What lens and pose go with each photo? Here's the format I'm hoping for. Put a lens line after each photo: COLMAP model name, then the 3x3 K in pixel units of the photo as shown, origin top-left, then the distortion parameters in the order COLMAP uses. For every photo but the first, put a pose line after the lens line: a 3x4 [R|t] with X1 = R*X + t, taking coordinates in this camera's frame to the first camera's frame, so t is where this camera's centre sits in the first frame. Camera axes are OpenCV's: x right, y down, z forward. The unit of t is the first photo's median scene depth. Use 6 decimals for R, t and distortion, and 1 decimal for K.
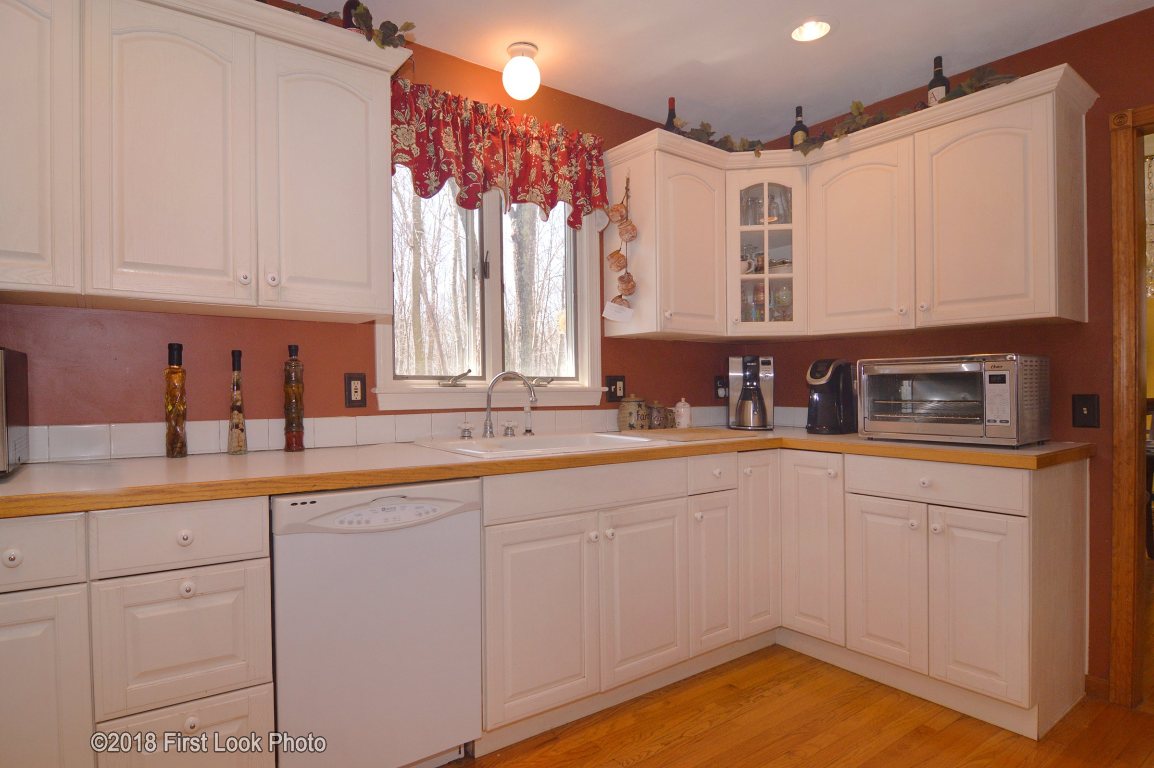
lens RADIAL K [[645.6, 0, 526.3], [0, 645.6, 391.8], [0, 0, 1]] dist [-0.004004, -0.001303]
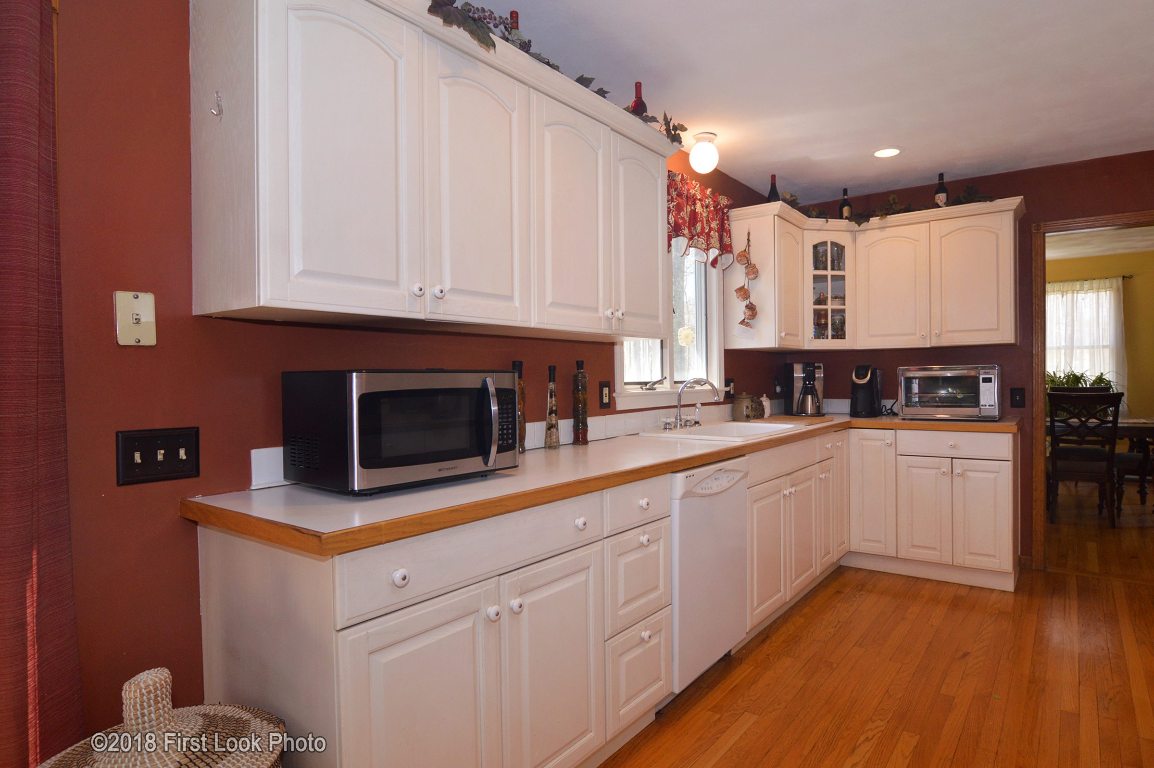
lens RADIAL K [[630.7, 0, 657.6], [0, 630.7, 386.4], [0, 0, 1]] dist [-0.016119, -0.000994]
pose [[0.930340, -0.016466, 0.366328, -0.553505], [0.015612, 0.999864, 0.005294, -0.021355], [-0.366365, 0.000794, 0.930471, -0.164941]]
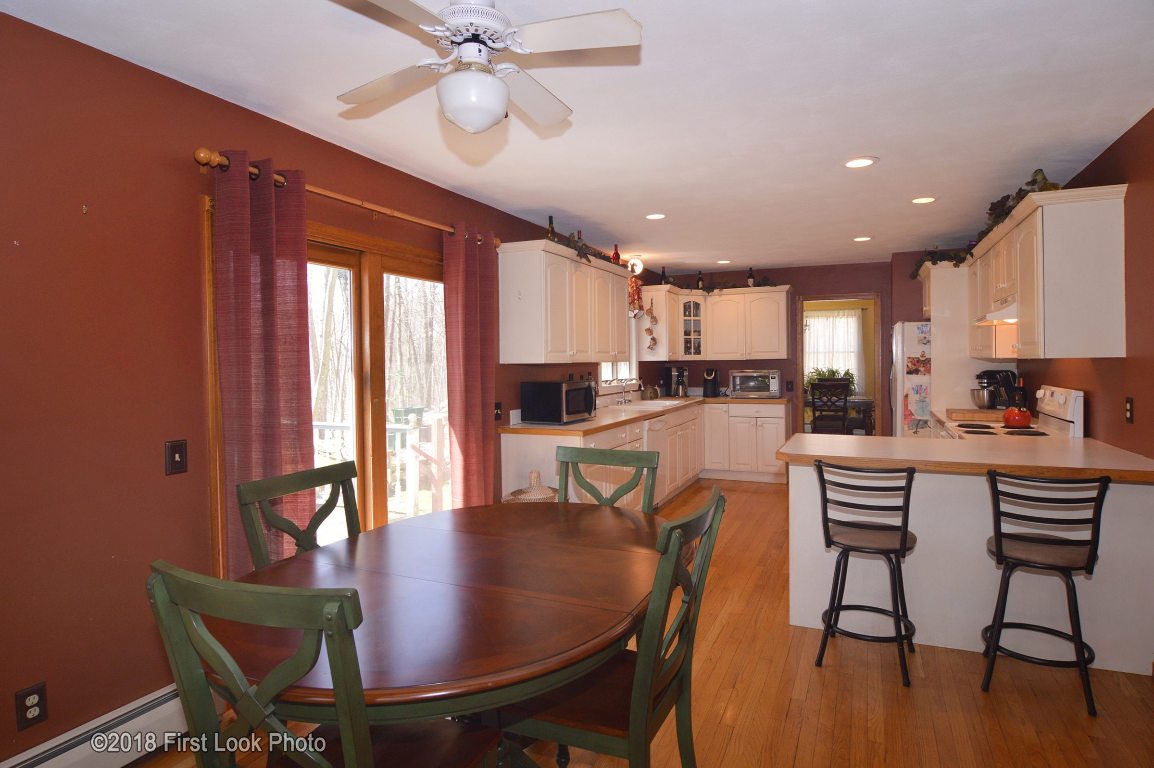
lens RADIAL K [[582.0, 0, 579.9], [0, 582.0, 372.5], [0, 0, 1]] dist [-0.002188, -0.000328]
pose [[0.875499, -0.021303, 0.482751, -1.303812], [0.020082, 0.999769, 0.007699, -0.074255], [-0.482803, 0.002954, 0.875724, -0.929630]]
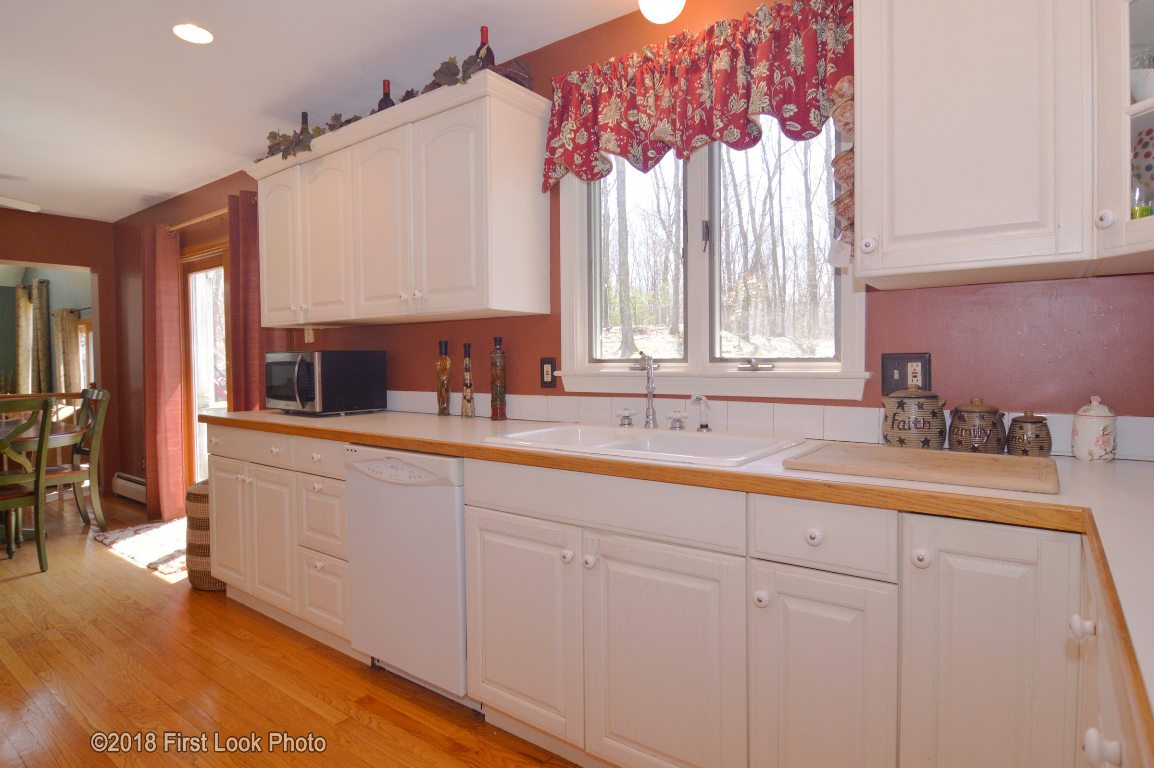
lens RADIAL K [[605.9, 0, 577.0], [0, 605.9, 384.0], [0, 0, 1]] dist [-0.019576, -0.000359]
pose [[0.328670, 0.031422, -0.943922, 0.676608], [-0.004469, 0.999487, 0.031715, -0.014929], [0.944434, -0.006206, 0.328642, 0.623174]]
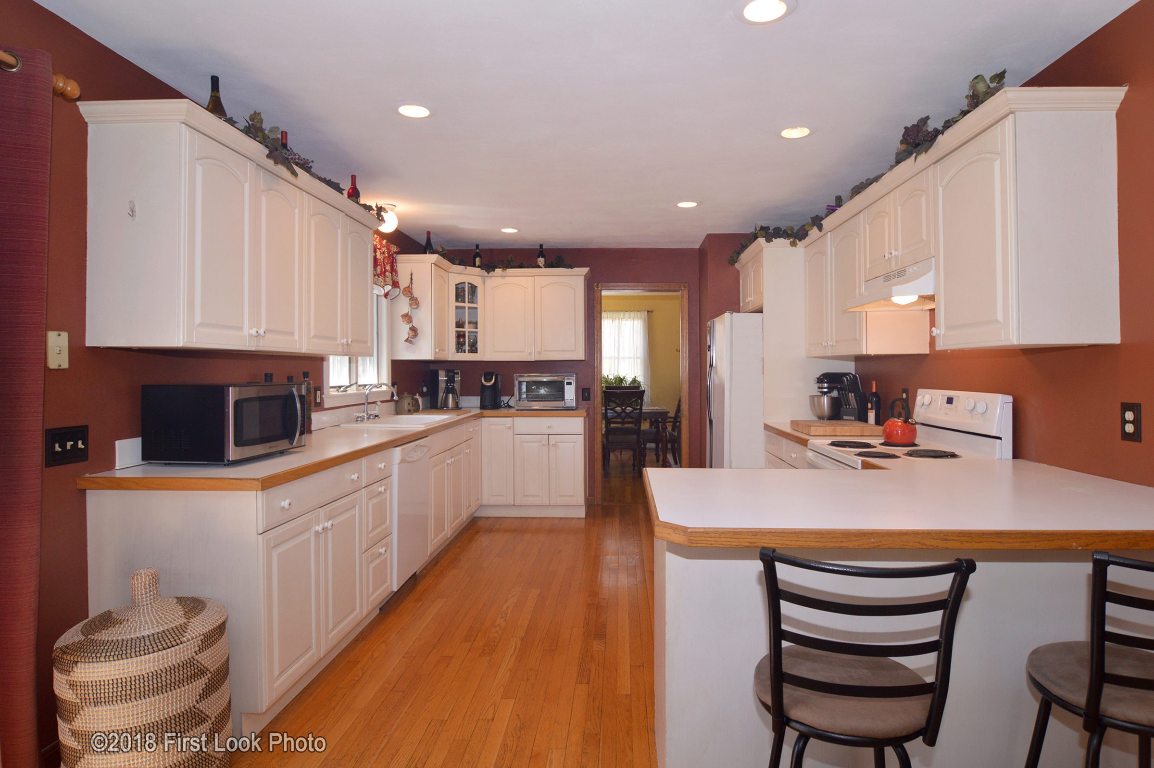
lens RADIAL K [[605.1, 0, 577.6], [0, 605.1, 369.9], [0, 0, 1]] dist [-0.005112, -0.000848]
pose [[0.631806, -0.001566, 0.775125, -0.944998], [0.012065, 0.999897, -0.007814, -0.045740], [-0.775033, 0.014289, 0.631759, -0.465644]]
